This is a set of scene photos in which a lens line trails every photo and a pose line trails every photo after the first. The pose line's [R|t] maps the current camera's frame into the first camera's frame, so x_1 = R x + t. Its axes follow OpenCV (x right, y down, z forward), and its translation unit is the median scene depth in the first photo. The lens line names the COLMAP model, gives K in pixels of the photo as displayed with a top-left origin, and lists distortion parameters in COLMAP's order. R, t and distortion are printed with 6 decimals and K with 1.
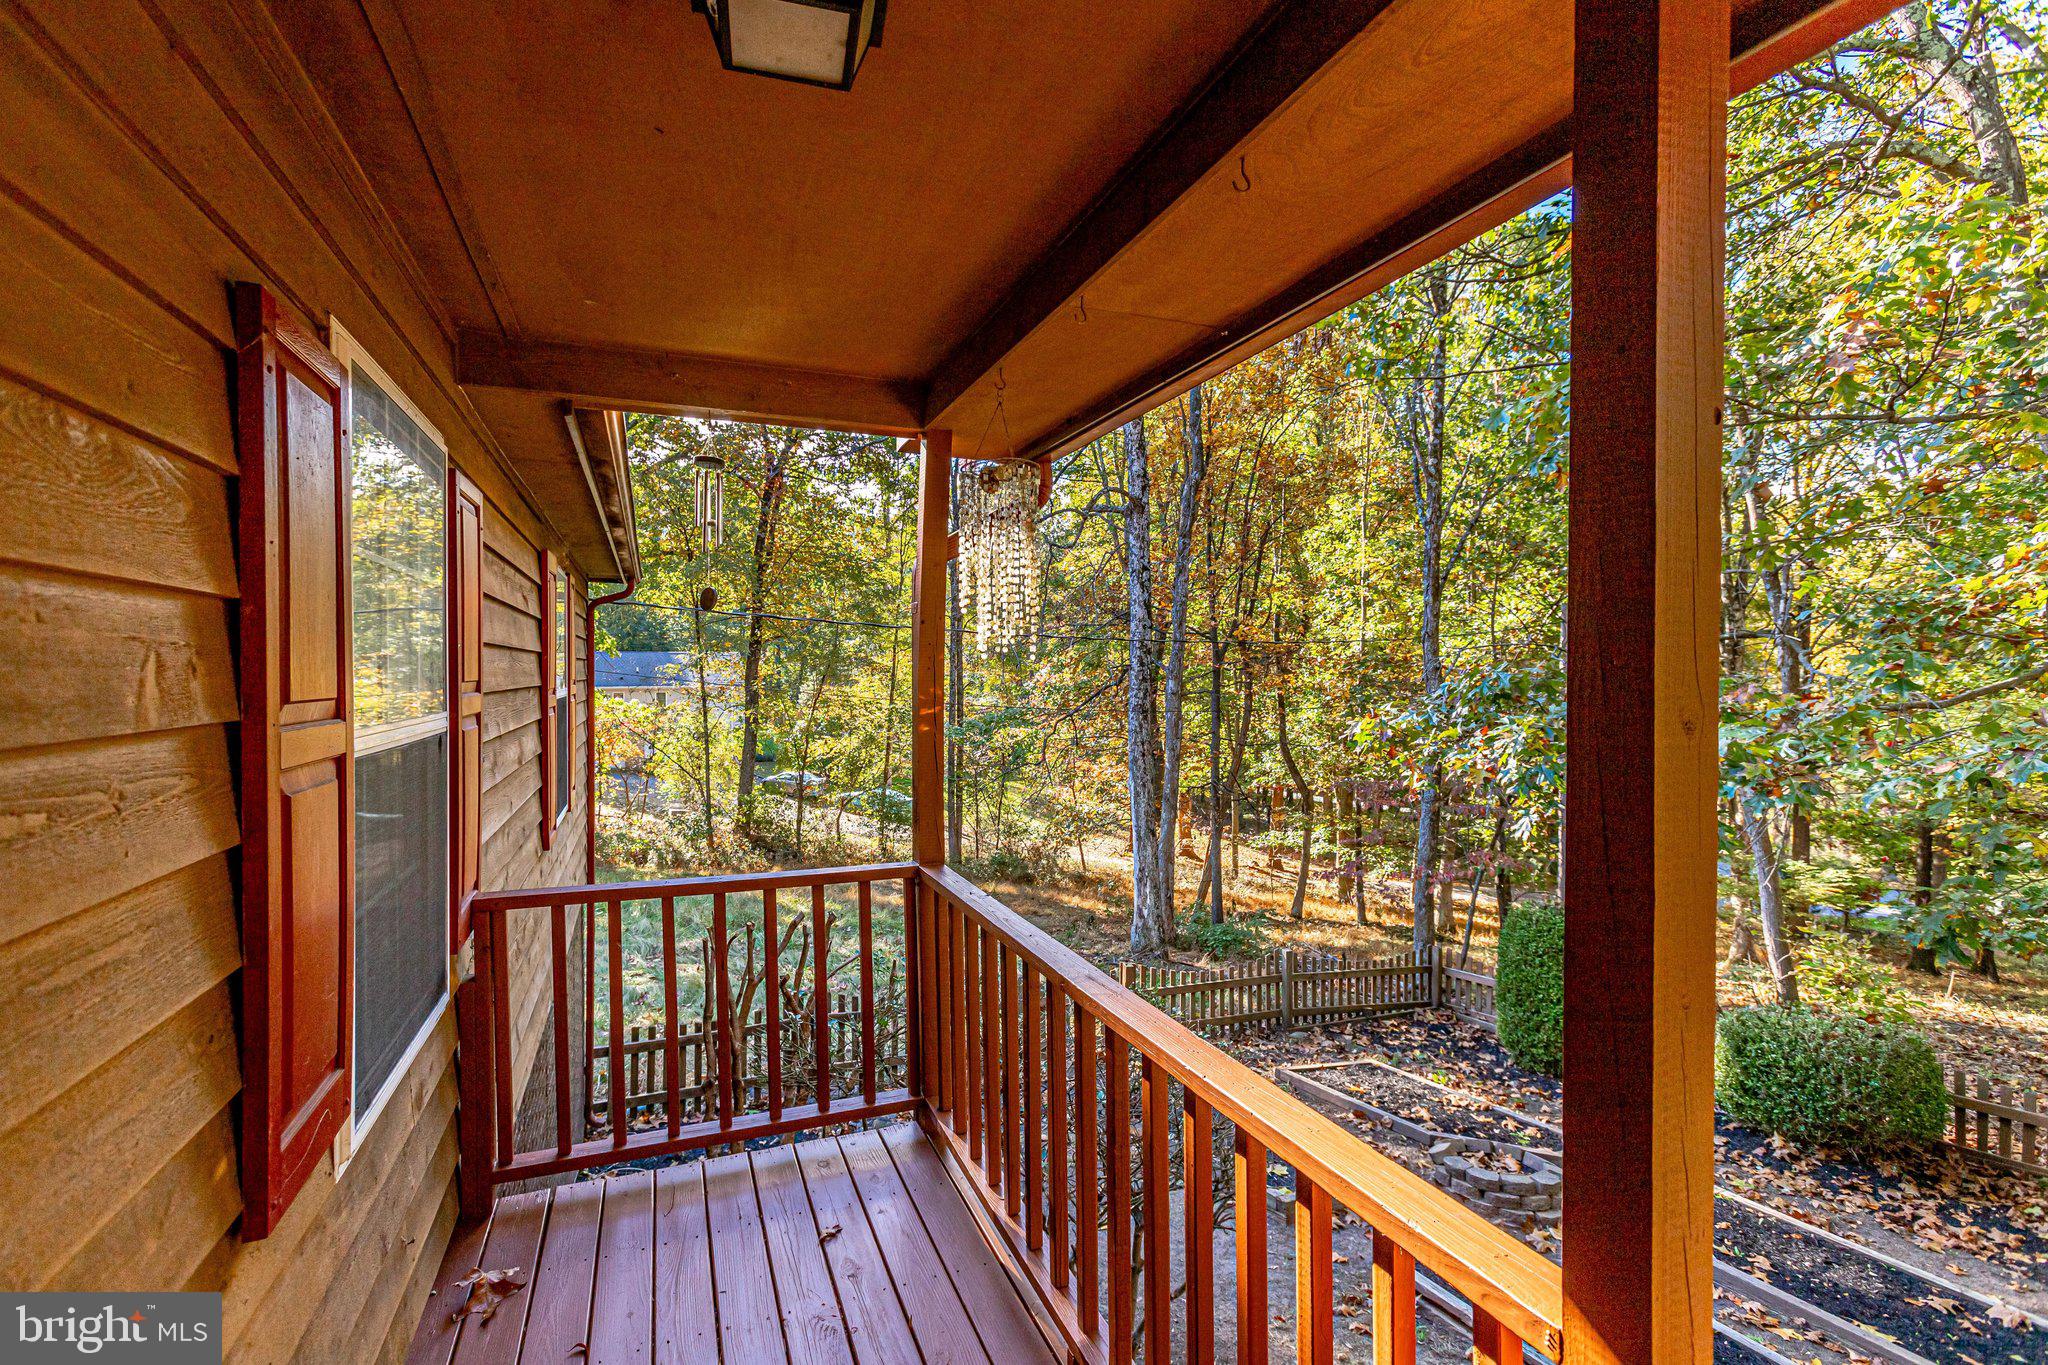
lens RADIAL K [[923.7, 0, 1024.0], [0, 923.7, 658.0], [0, 0, 1]] dist [0.002542, 0.004937]
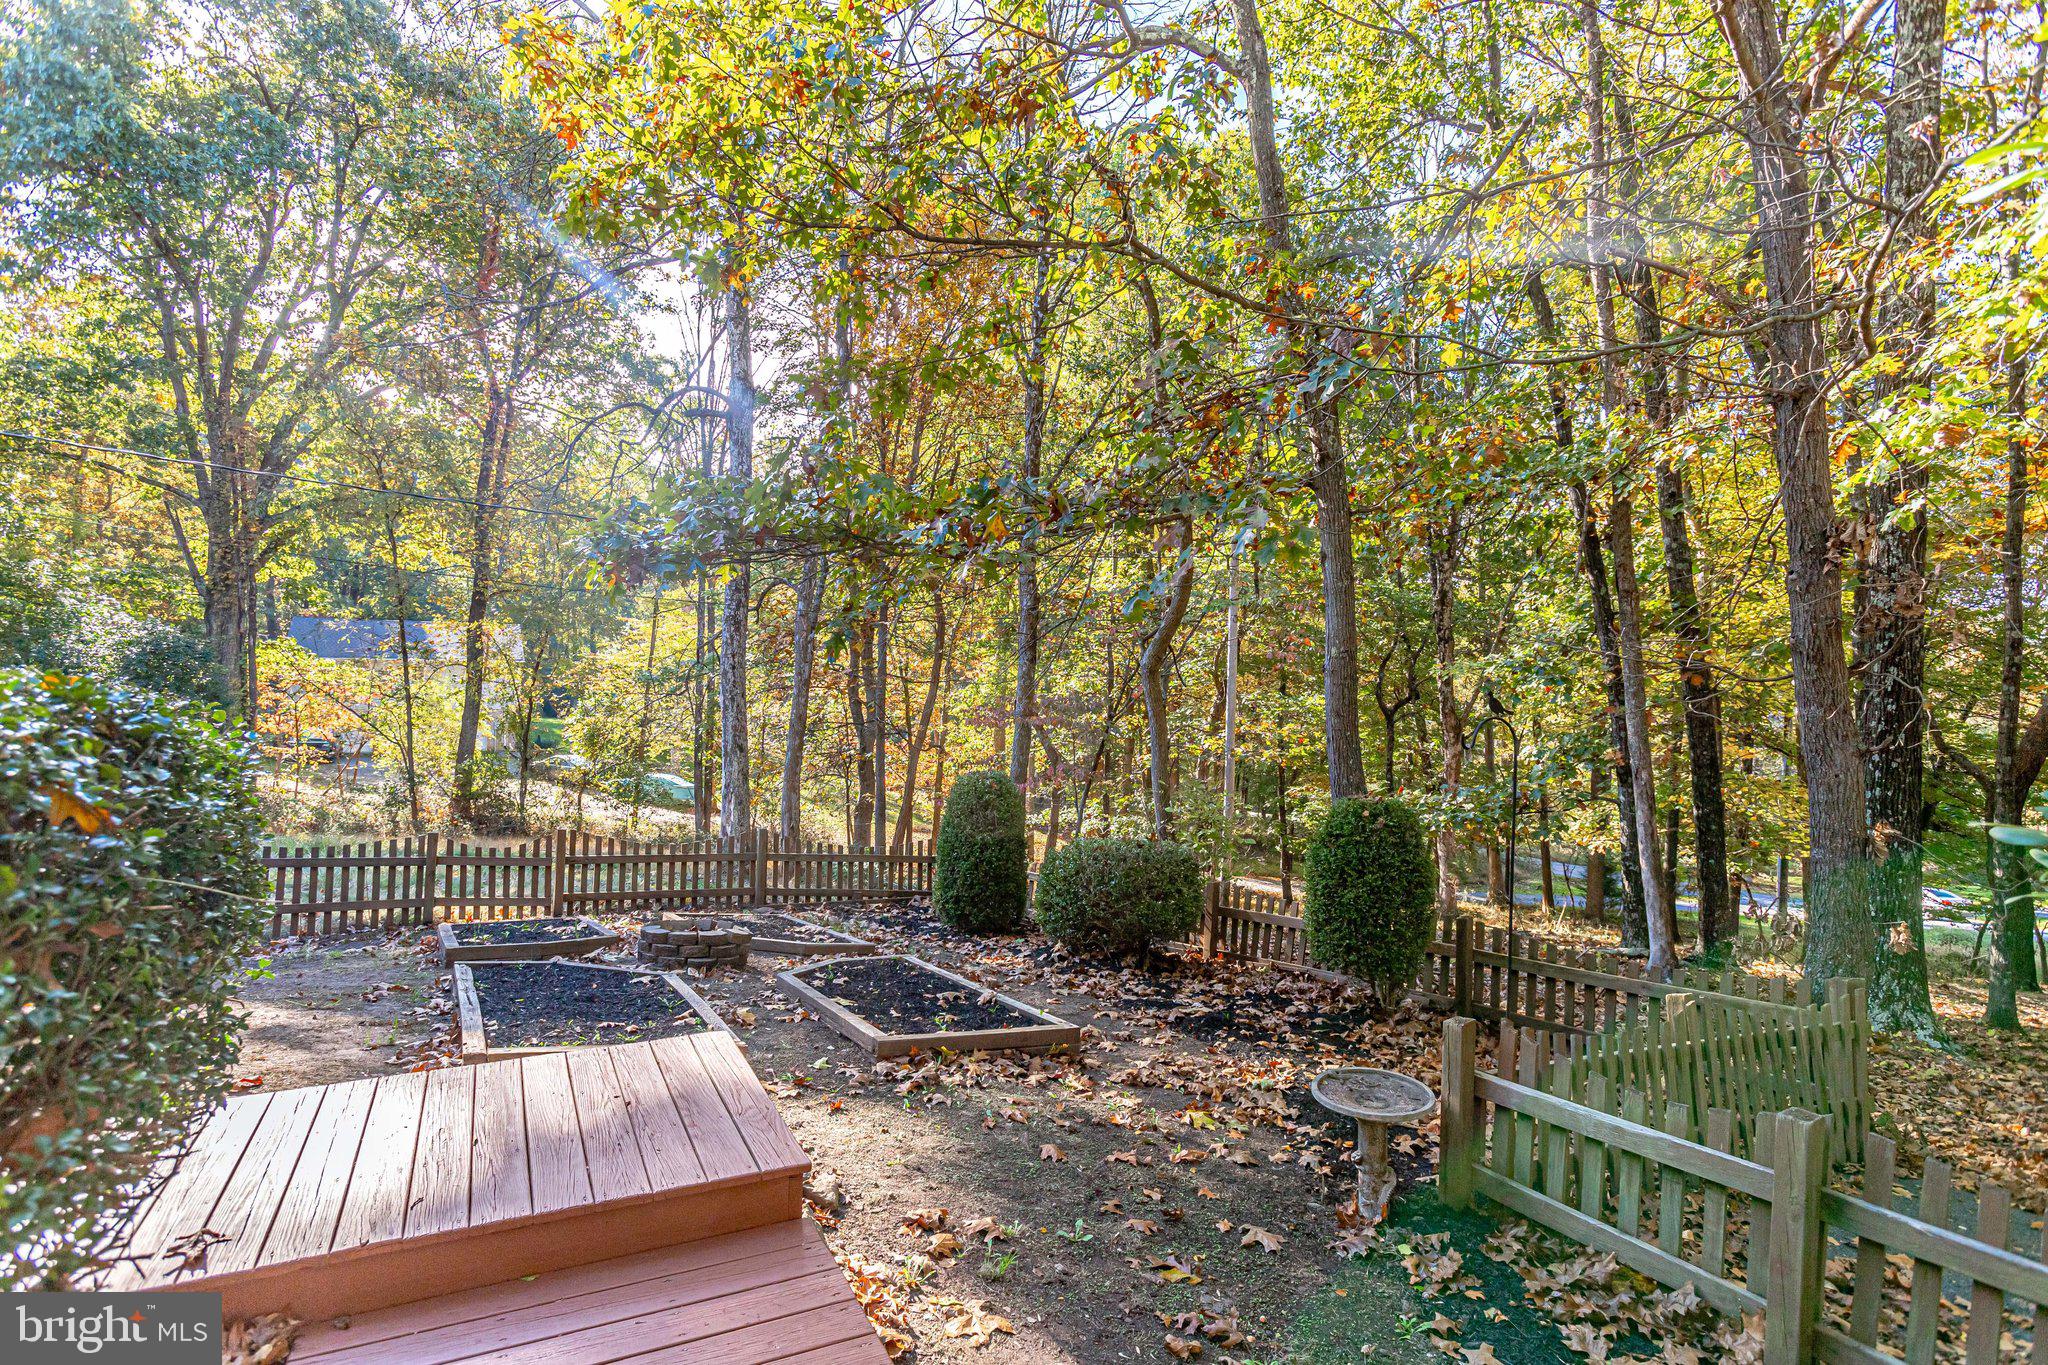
lens RADIAL K [[1057.4, 0, 1024.0], [0, 1057.4, 682.5], [0, 0, 1]] dist [-0.002568, -0.000515]
pose [[0.996430, 0.015969, 0.082900, 0.553724], [-0.017383, 0.999715, 0.016362, 0.158621], [-0.082615, -0.017744, 0.996424, -0.185828]]
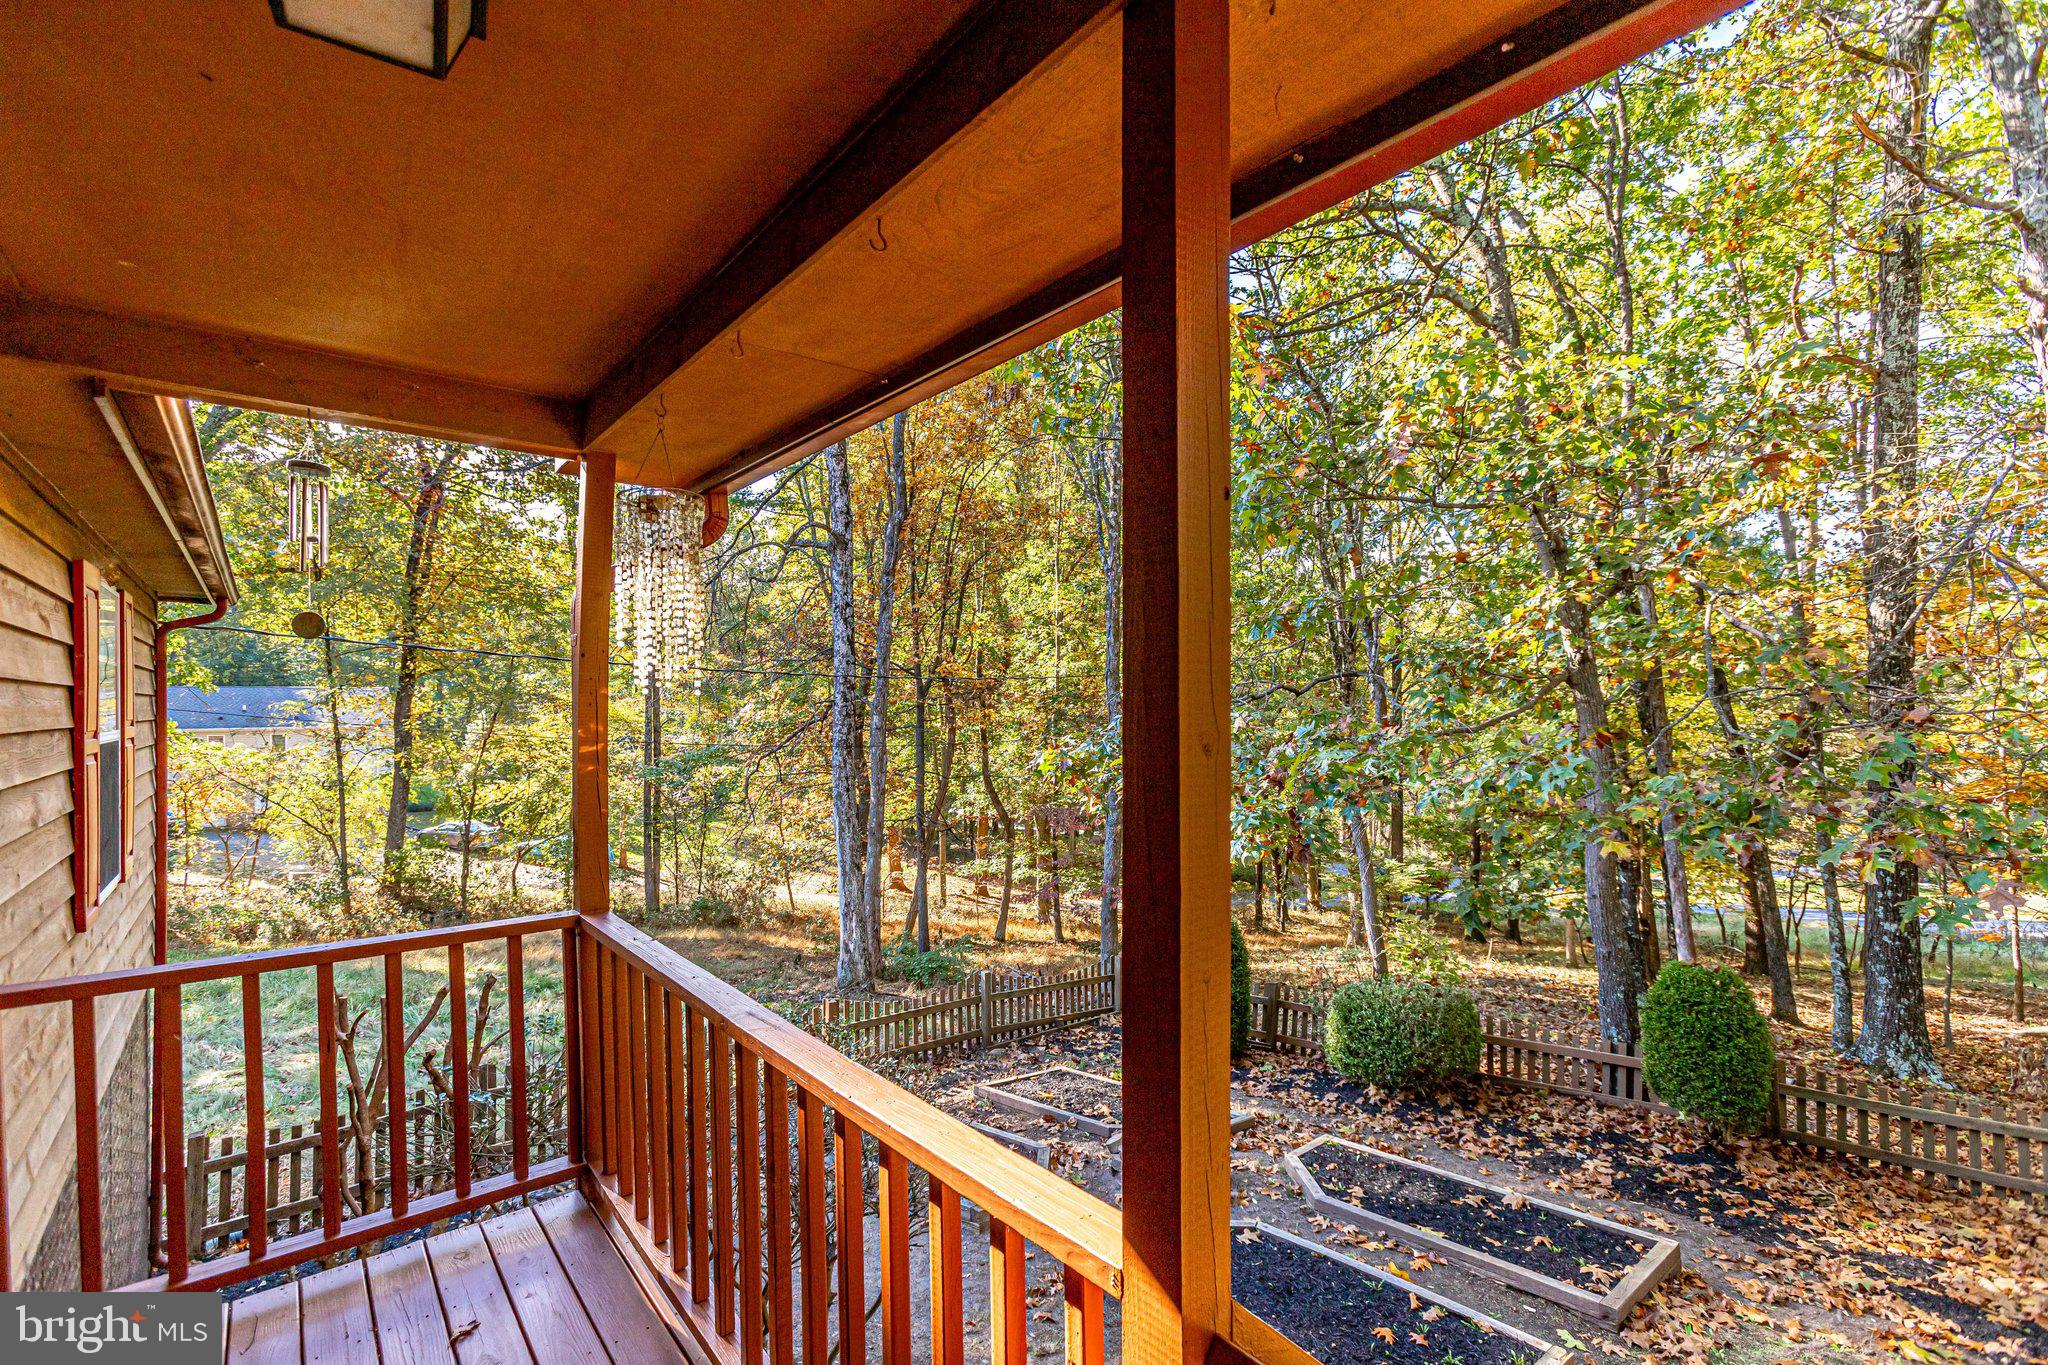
lens RADIAL K [[916.4, 0, 1017.1], [0, 916.4, 686.5], [0, 0, 1]] dist [-0.017478, 0.022040]
pose [[0.954351, 0.001606, 0.298684, 0.007631], [0.000678, 0.999971, -0.007545, 0.000082], [-0.298688, 0.007403, 0.954322, -0.003793]]
